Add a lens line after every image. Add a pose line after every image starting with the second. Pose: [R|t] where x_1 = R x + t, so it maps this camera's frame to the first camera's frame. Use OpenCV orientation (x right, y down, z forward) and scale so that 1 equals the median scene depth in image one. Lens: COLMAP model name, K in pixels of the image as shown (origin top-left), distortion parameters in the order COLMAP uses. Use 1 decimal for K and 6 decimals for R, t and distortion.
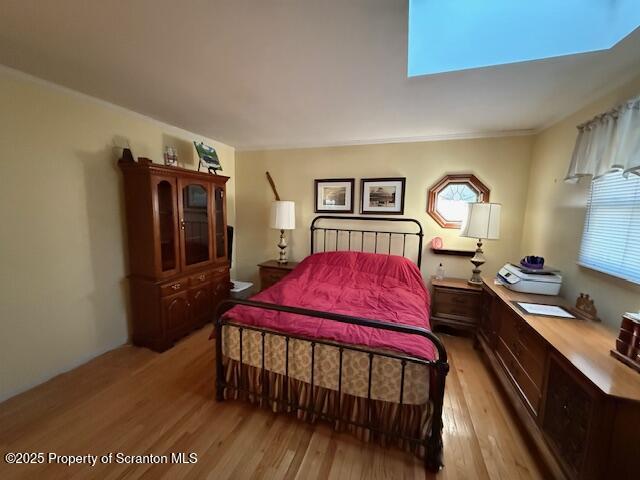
lens RADIAL K [[256.4, 0, 319.0], [0, 256.4, 239.0], [0, 0, 1]] dist [0.001439, -0.000009]
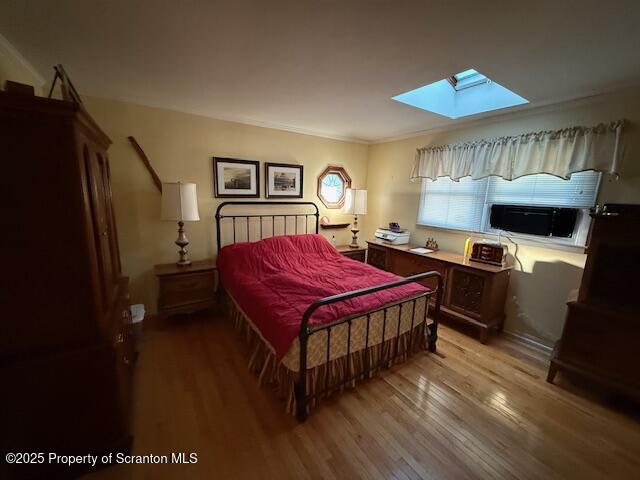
lens RADIAL K [[256.4, 0, 319.0], [0, 256.4, 239.0], [0, 0, 1]] dist [0.001439, -0.000009]
pose [[0.606916, -0.145030, 0.781422, -0.533506], [0.082875, 0.989398, 0.119262, -0.045314], [-0.790434, -0.007621, 0.612500, 0.238028]]
